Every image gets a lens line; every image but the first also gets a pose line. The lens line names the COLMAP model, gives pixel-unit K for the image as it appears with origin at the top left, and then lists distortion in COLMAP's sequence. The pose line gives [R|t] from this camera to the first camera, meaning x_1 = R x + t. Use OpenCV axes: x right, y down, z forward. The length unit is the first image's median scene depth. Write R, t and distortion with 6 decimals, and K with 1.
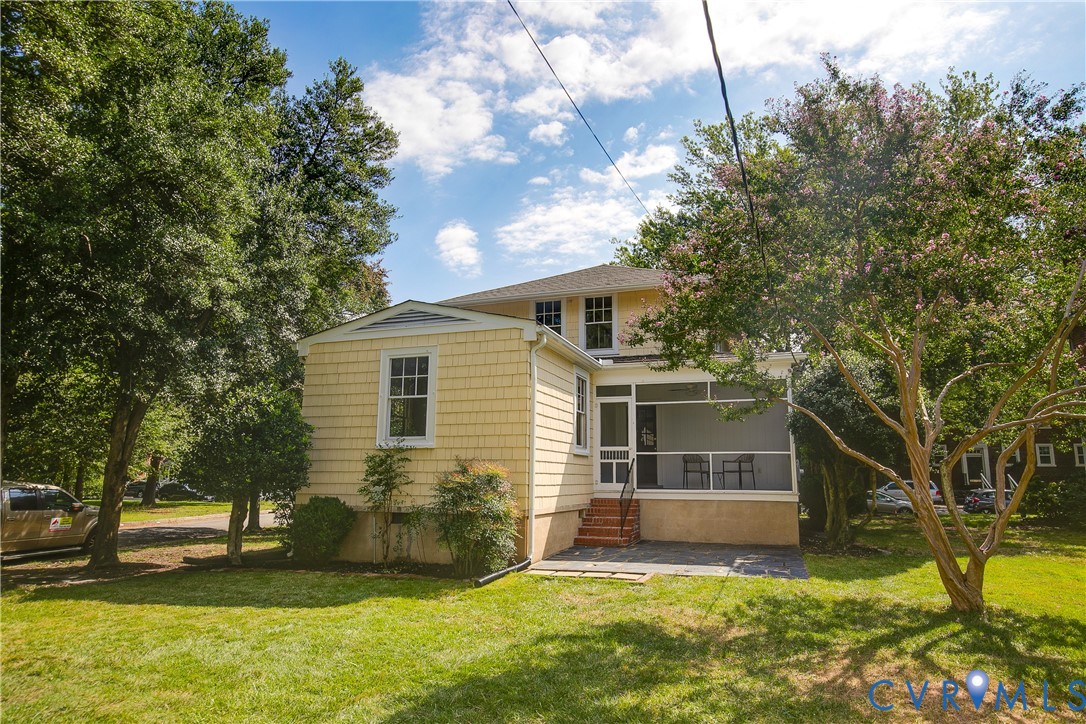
lens RADIAL K [[666.4, 0, 543.0], [0, 666.4, 362.0], [0, 0, 1]] dist [-0.028881, 0.000123]
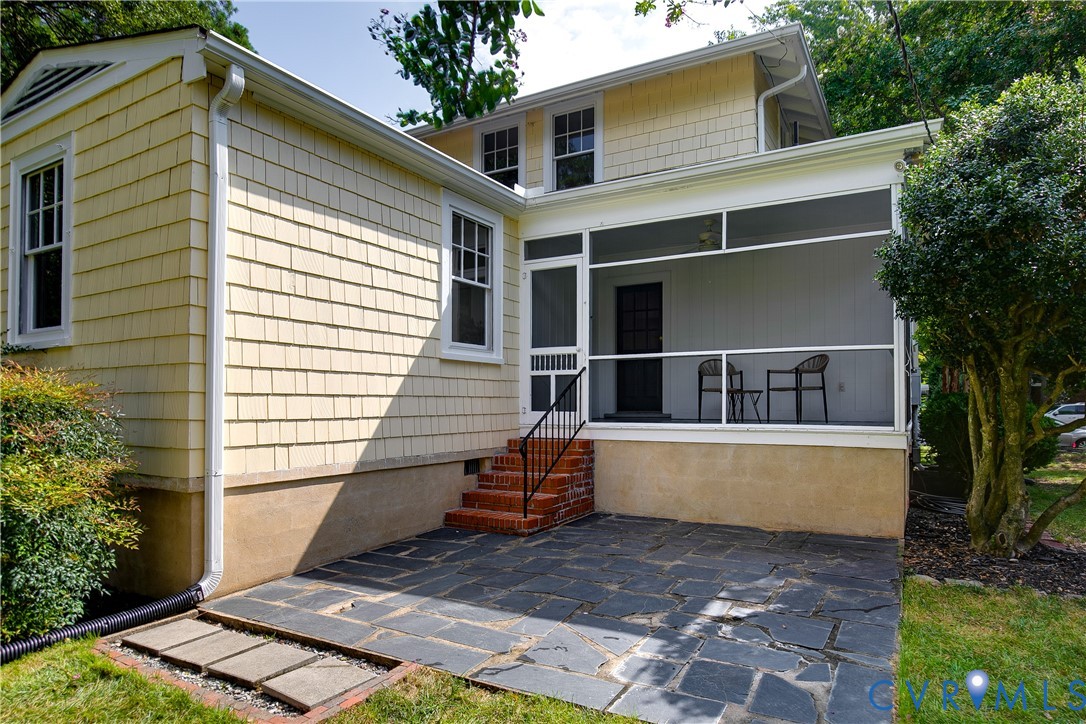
lens RADIAL K [[619.3, 0, 544.2], [0, 619.3, 397.8], [0, 0, 1]] dist [-0.019424, 0.000179]
pose [[0.978301, -0.012469, -0.206813, 0.215860], [0.045792, 0.986515, 0.157135, 0.090773], [0.202065, -0.163196, 0.965680, 0.511412]]
